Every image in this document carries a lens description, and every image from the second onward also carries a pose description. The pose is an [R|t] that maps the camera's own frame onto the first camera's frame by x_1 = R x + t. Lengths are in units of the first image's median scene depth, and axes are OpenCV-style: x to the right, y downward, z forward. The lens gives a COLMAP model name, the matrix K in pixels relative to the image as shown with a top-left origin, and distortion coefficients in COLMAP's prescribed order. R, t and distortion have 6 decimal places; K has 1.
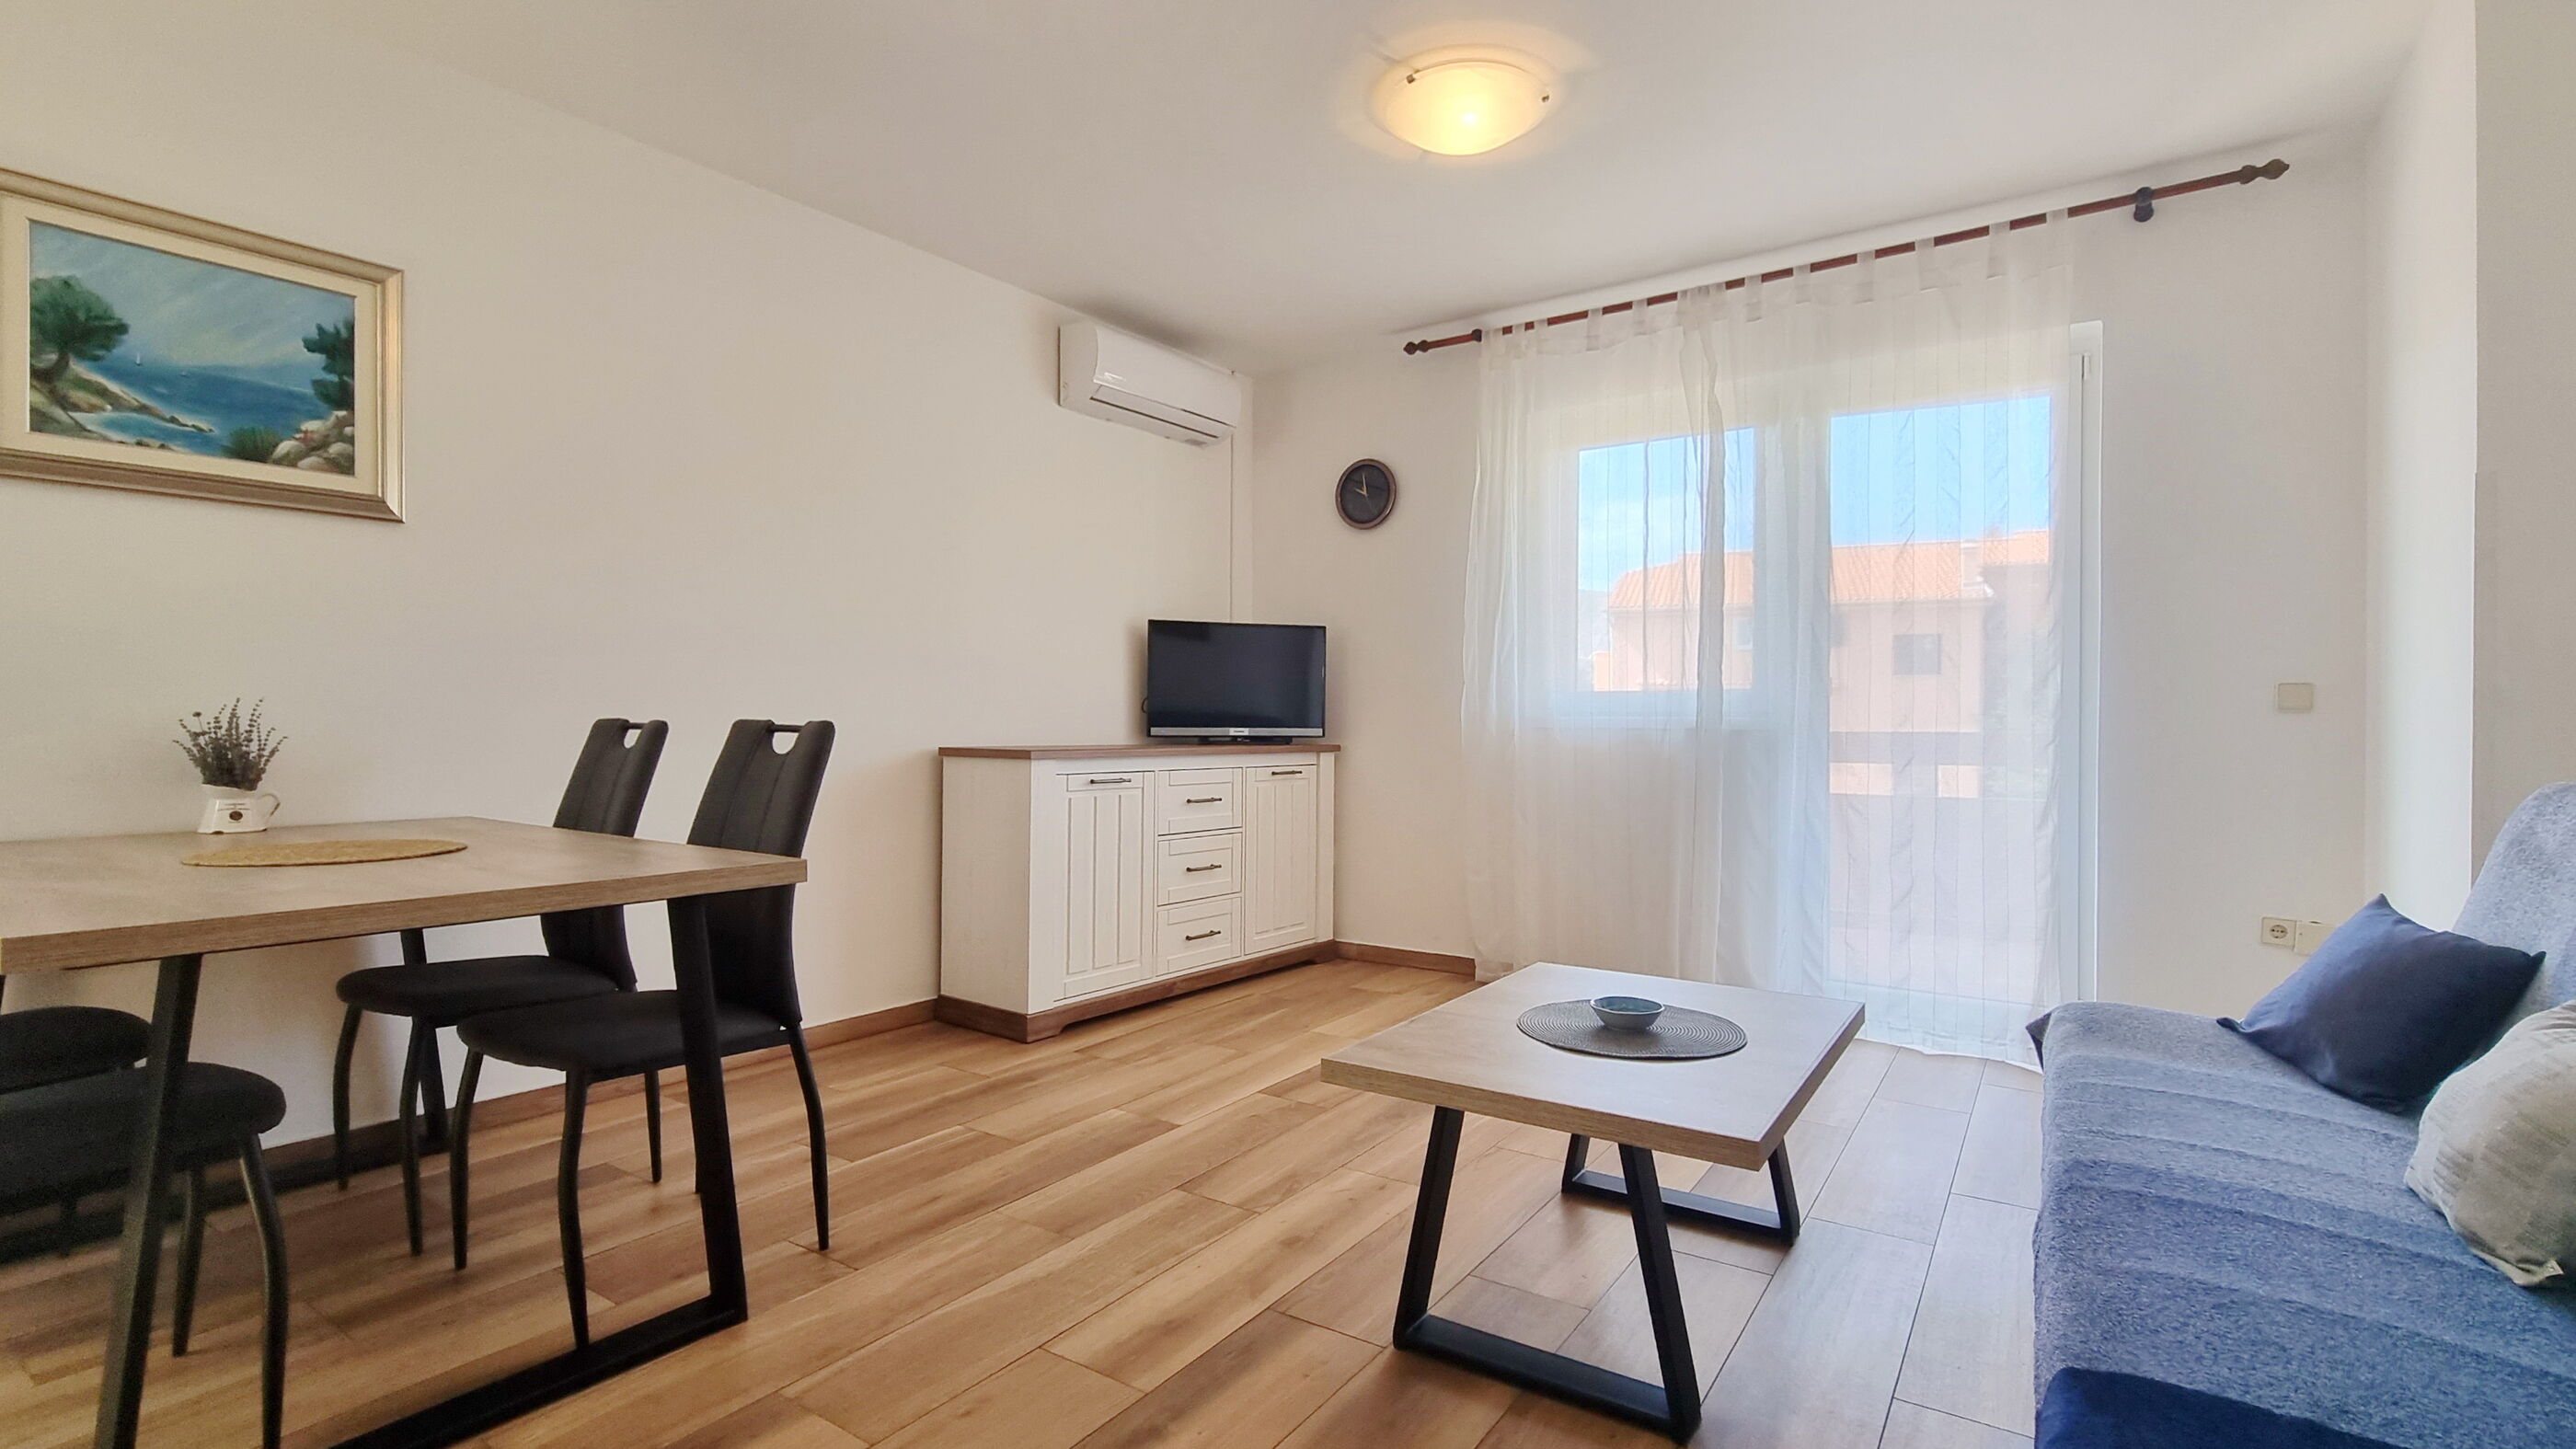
lens RADIAL K [[1173.7, 0, 1288.0], [0, 1173.7, 724.5], [0, 0, 1]] dist [0.001461, 0.000020]
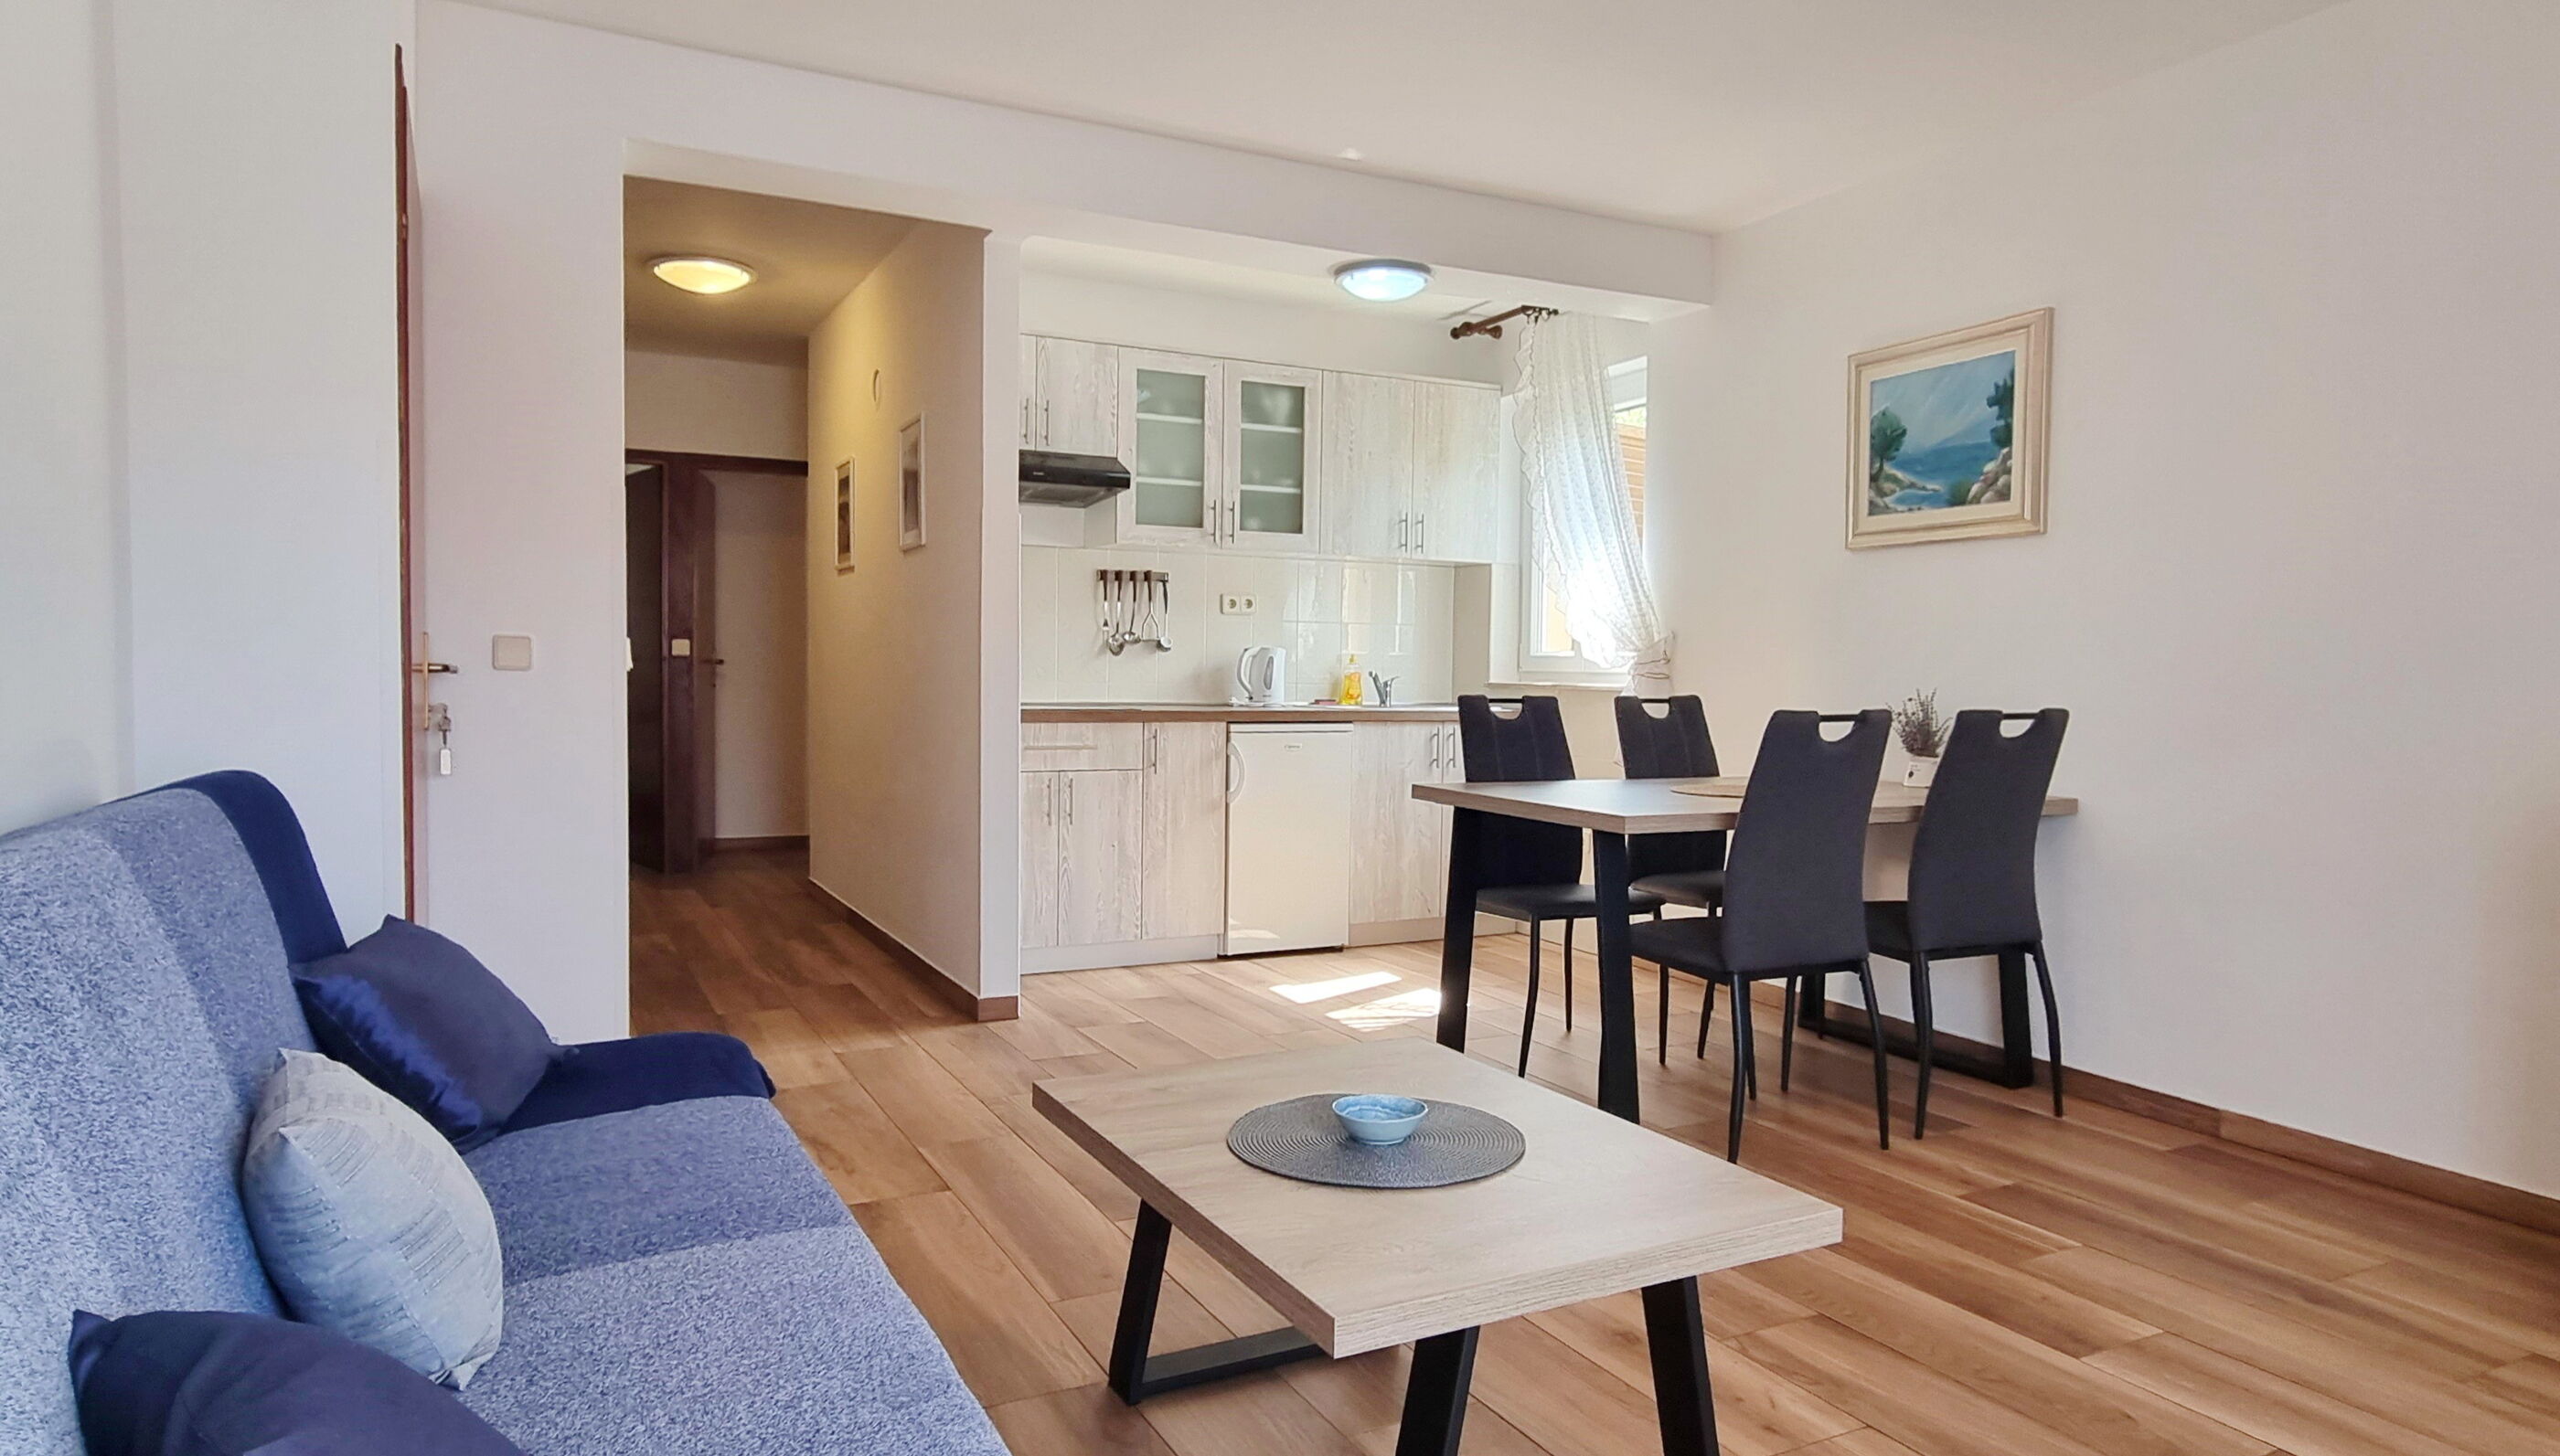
lens RADIAL K [[1524.7, 0, 1313.0], [0, 1524.7, 737.8], [0, 0, 1]] dist [-0.001873, -0.000301]
pose [[-0.469781, 0.030392, -0.882260, 0.921748], [-0.016808, 0.998918, 0.043360, -0.027230], [0.882623, 0.035198, -0.468762, 1.129474]]
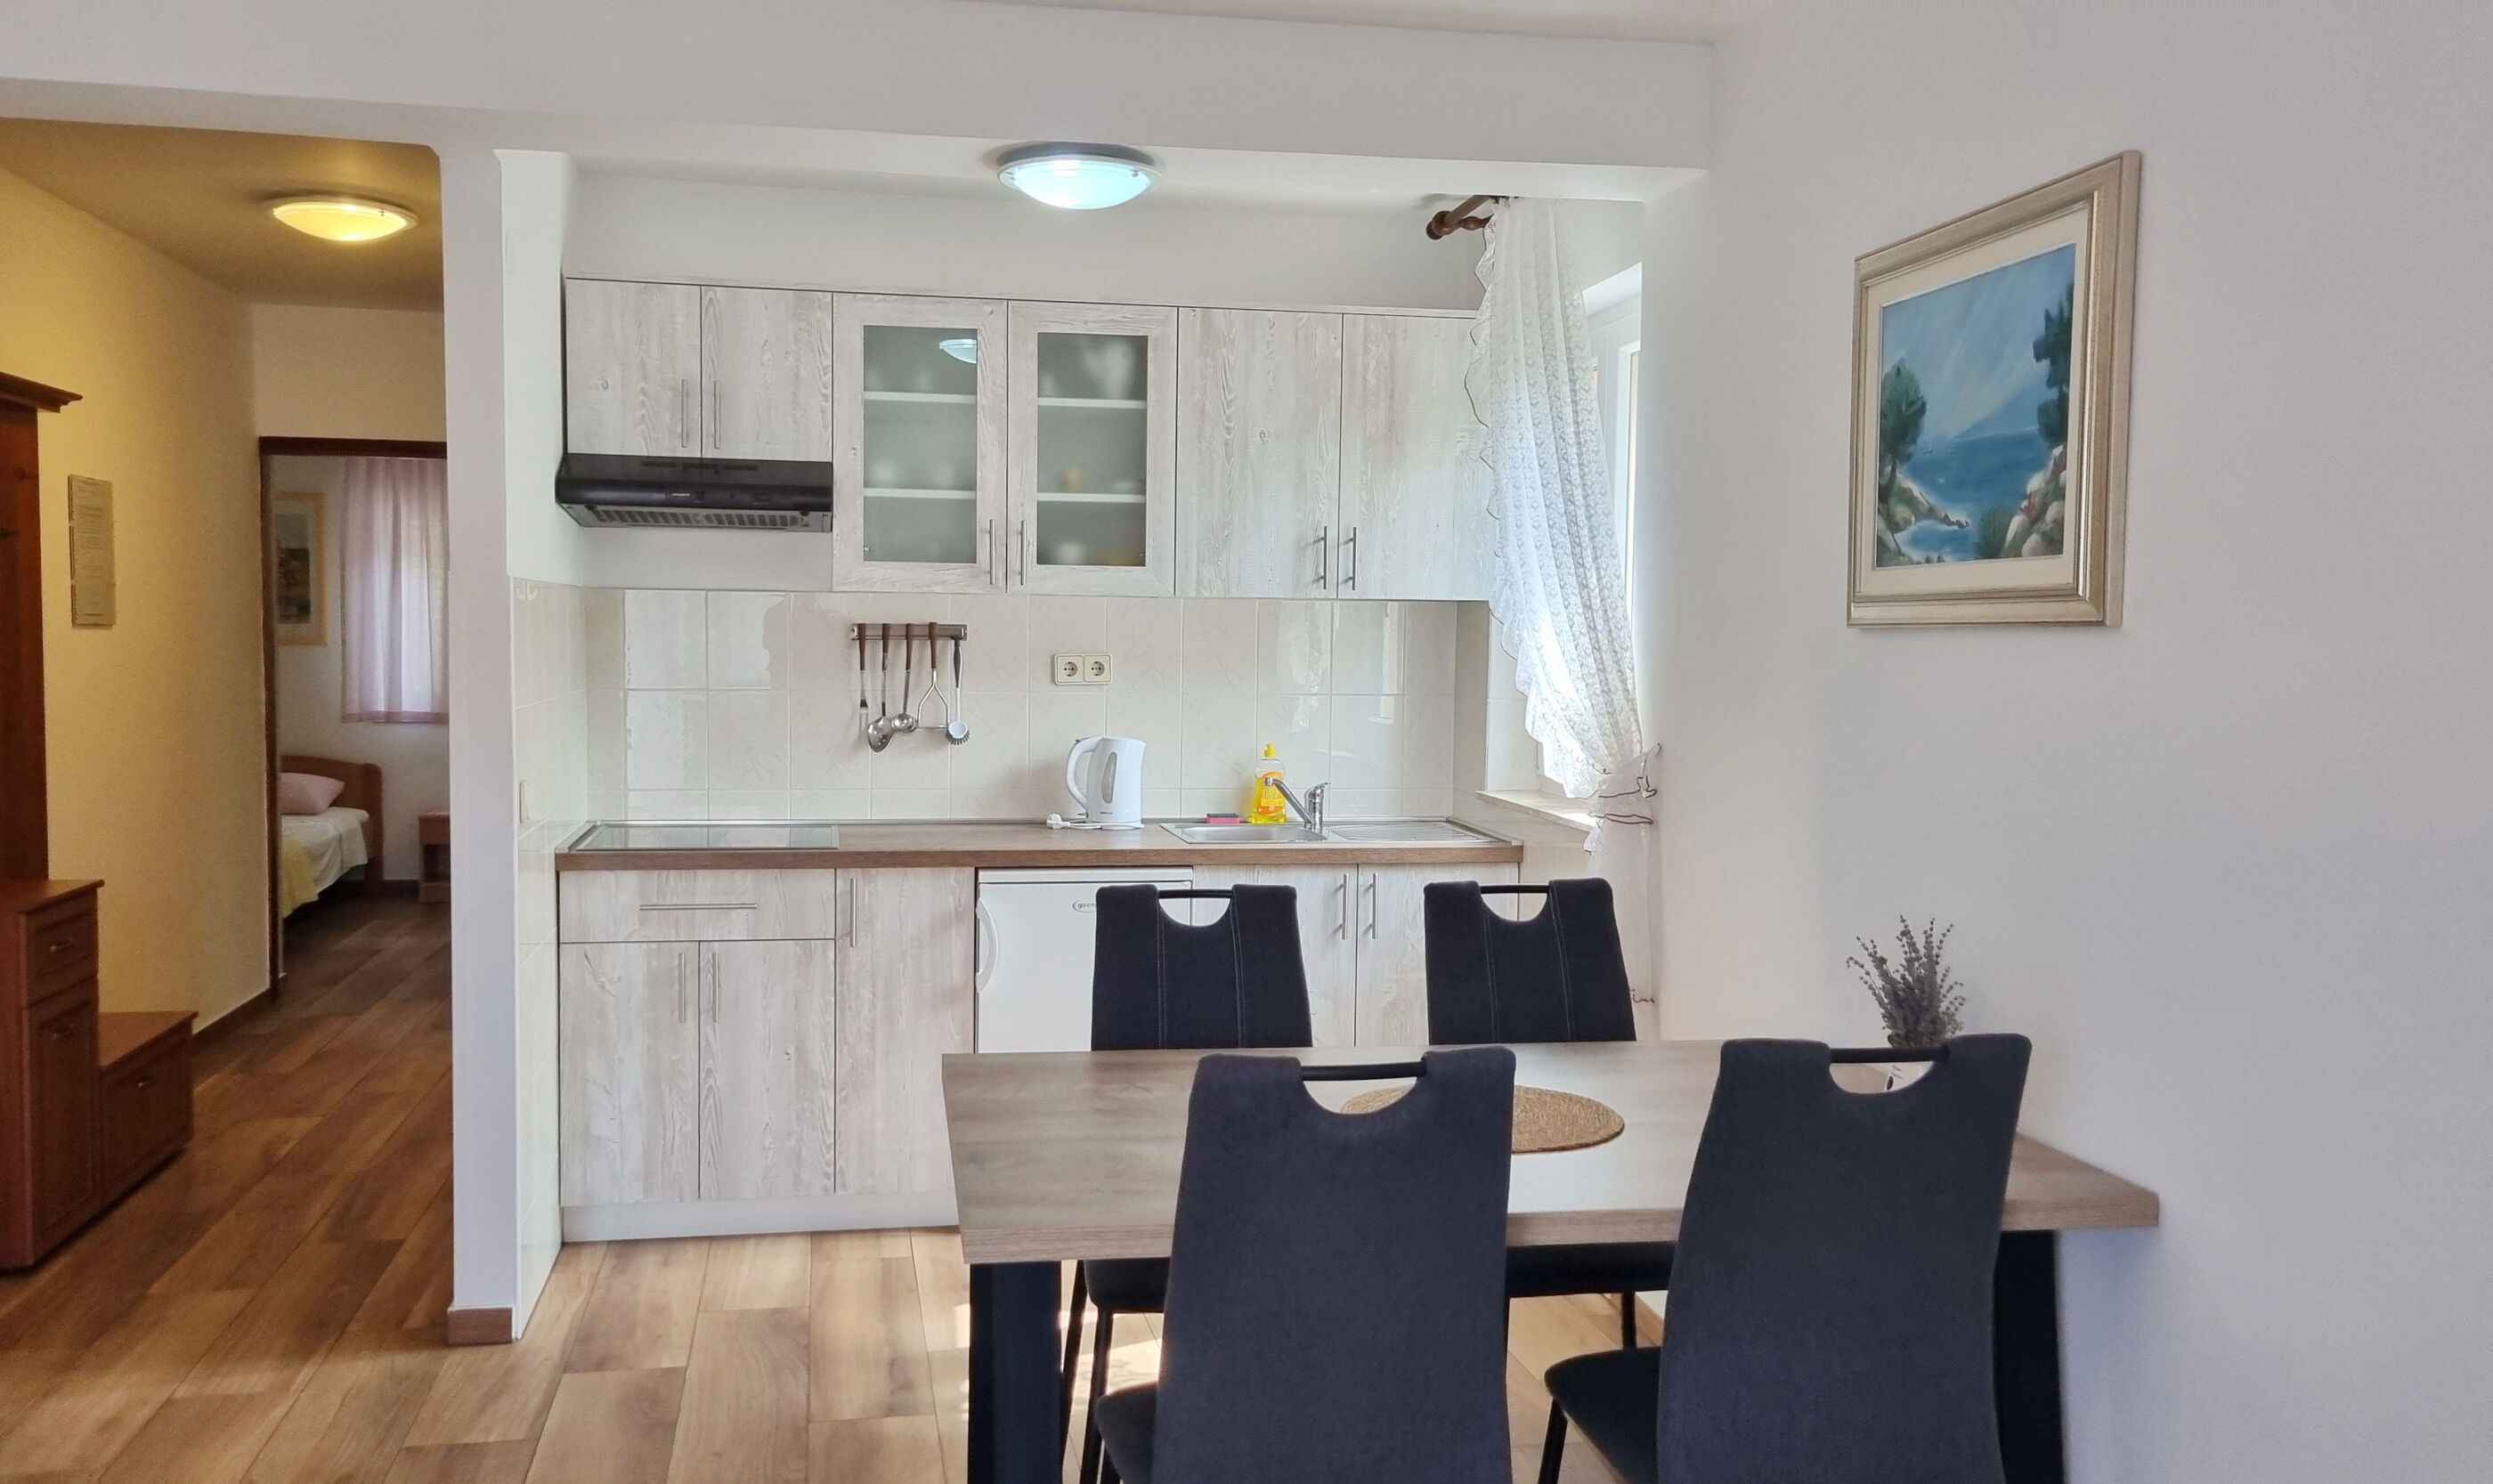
lens RADIAL K [[1985.9, 0, 1176.3], [0, 1985.9, 744.9], [0, 0, 1]] dist [0.061081, -0.003845]
pose [[-0.719519, 0.027772, -0.693918, 0.211091], [-0.015867, 0.998282, 0.056406, -0.170322], [0.694292, 0.051596, -0.717842, 1.438739]]
